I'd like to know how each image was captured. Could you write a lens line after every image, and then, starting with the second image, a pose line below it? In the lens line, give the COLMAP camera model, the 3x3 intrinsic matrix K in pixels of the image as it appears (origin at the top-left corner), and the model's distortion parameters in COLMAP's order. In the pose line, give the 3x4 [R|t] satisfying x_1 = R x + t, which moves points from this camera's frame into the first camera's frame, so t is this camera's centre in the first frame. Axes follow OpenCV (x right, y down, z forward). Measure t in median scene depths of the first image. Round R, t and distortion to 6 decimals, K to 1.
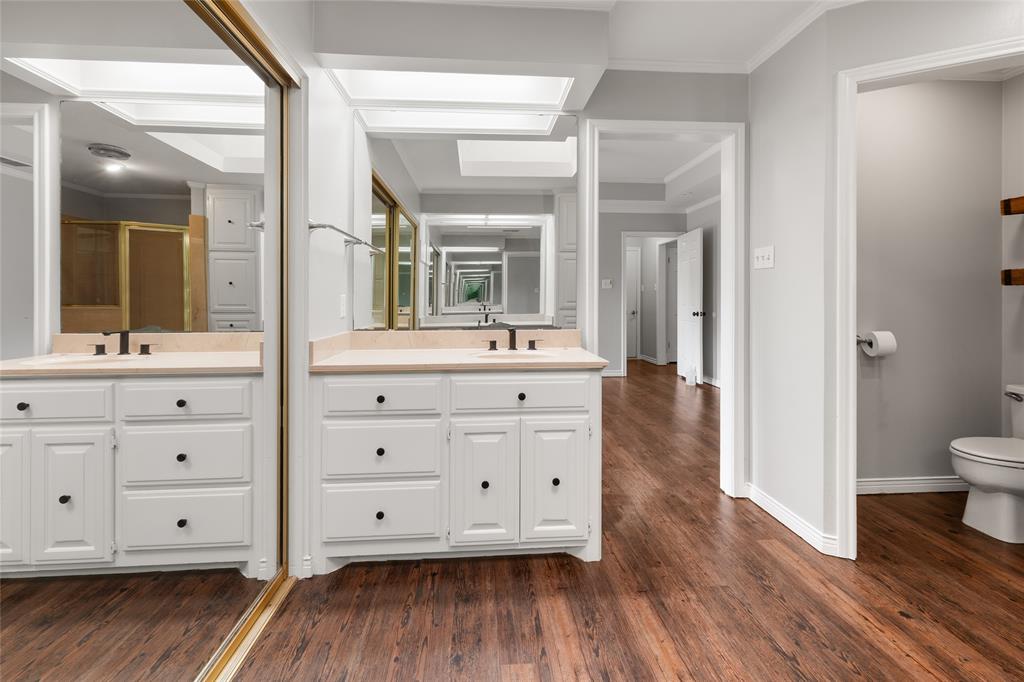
lens RADIAL K [[446.0, 0, 511.3], [0, 446.0, 297.8], [0, 0, 1]] dist [0.000883, 0.000191]
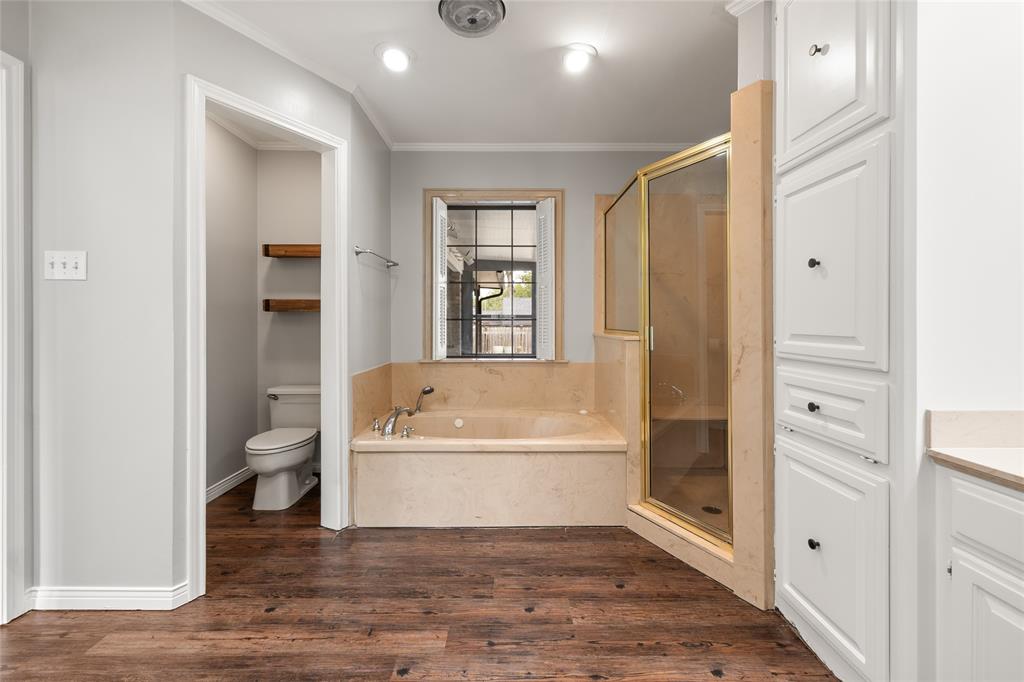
lens RADIAL K [[438.1, 0, 507.9], [0, 438.1, 322.4], [0, 0, 1]] dist [0.001121, 0.000096]
pose [[0.071867, -0.000542, 0.997414, -0.122518], [0.000620, 1.000000, 0.000499, 0.004778], [-0.997414, 0.000583, 0.071867, 0.284034]]
